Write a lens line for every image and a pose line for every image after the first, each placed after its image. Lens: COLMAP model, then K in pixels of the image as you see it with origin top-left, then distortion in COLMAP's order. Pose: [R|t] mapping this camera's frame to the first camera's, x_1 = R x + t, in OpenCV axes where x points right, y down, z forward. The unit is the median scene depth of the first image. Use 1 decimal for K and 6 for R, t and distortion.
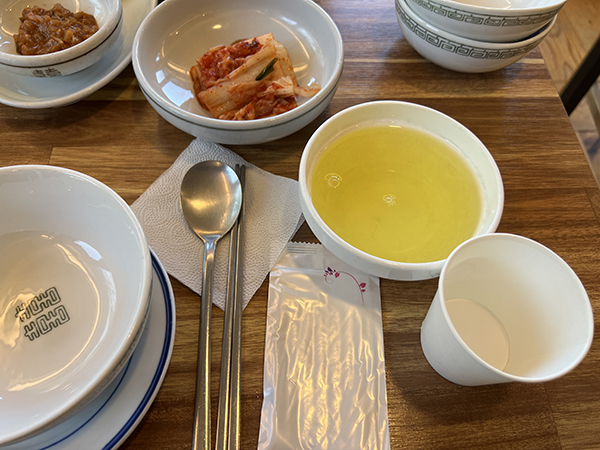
lens RADIAL K [[452.1, 0, 303.8], [0, 452.1, 223.8], [0, 0, 1]] dist [0.030084, -0.033694]
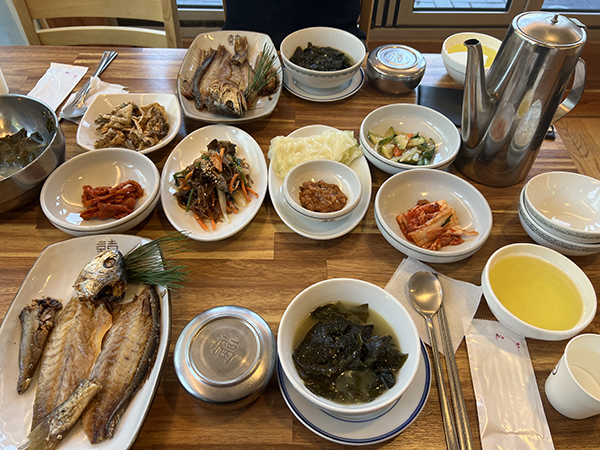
lens RADIAL K [[452.1, 0, 308.9], [0, 452.1, 222.4], [0, 0, 1]] dist [0.030084, -0.033694]
pose [[0.999028, 0.024050, -0.036942, -0.567934], [-0.030286, 0.983418, -0.178806, 0.005346], [0.032029, 0.179751, 0.983191, -0.797189]]
